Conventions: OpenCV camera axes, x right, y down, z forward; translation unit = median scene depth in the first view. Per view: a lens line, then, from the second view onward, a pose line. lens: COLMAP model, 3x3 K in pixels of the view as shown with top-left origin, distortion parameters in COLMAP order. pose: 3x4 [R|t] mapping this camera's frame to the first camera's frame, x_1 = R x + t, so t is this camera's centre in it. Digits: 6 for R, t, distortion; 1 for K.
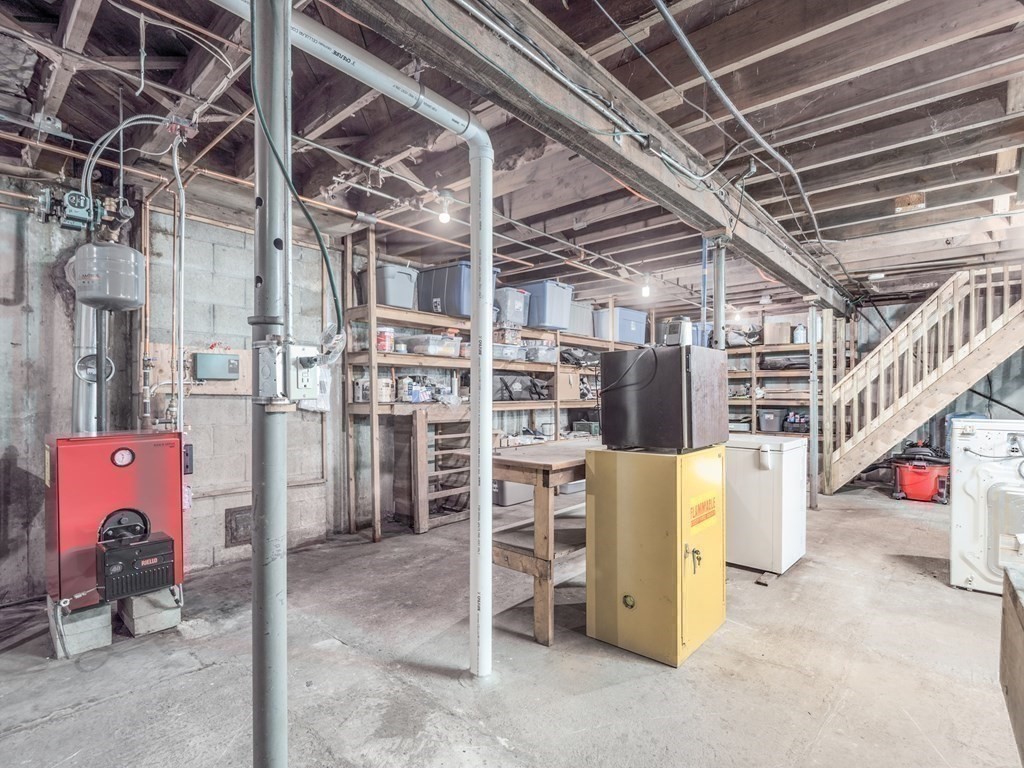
lens RADIAL K [[502.8, 0, 511.6], [0, 502.8, 393.7], [0, 0, 1]] dist [-0.015117, 0.000133]
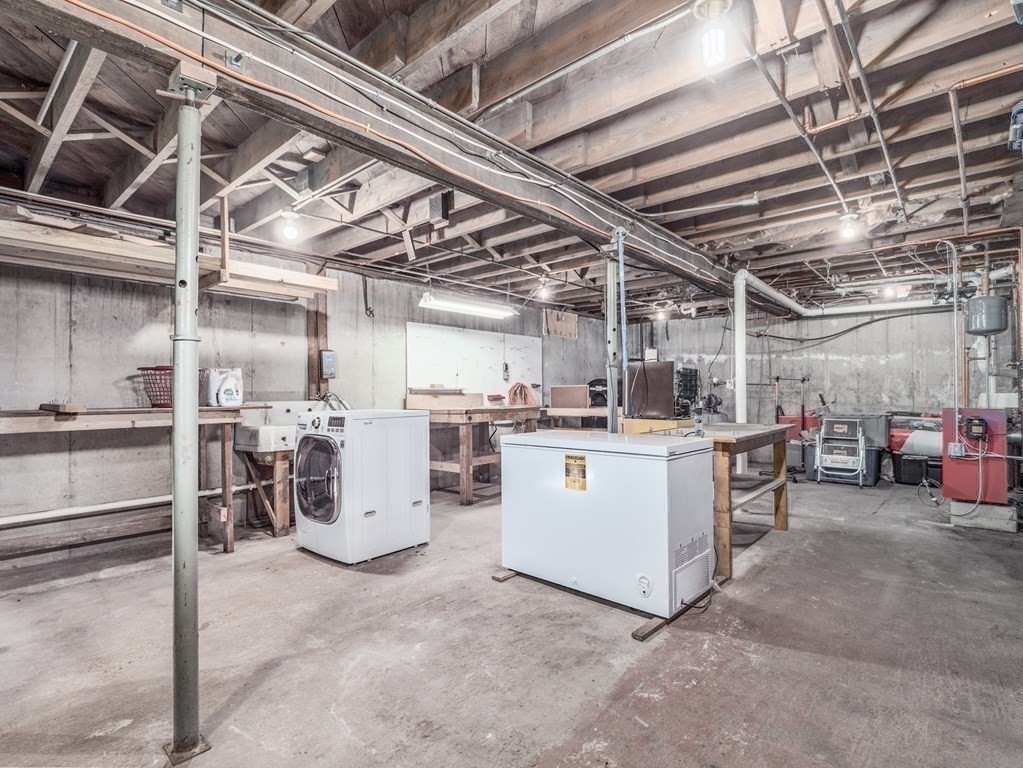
lens RADIAL K [[502.3, 0, 511.1], [0, 502.3, 393.7], [0, 0, 1]] dist [-0.015117, 0.000133]
pose [[-0.999959, 0.006365, -0.006388, 0.575230], [0.006361, 0.999980, 0.000658, 0.012688], [0.006392, 0.000617, -0.999979, 1.888436]]
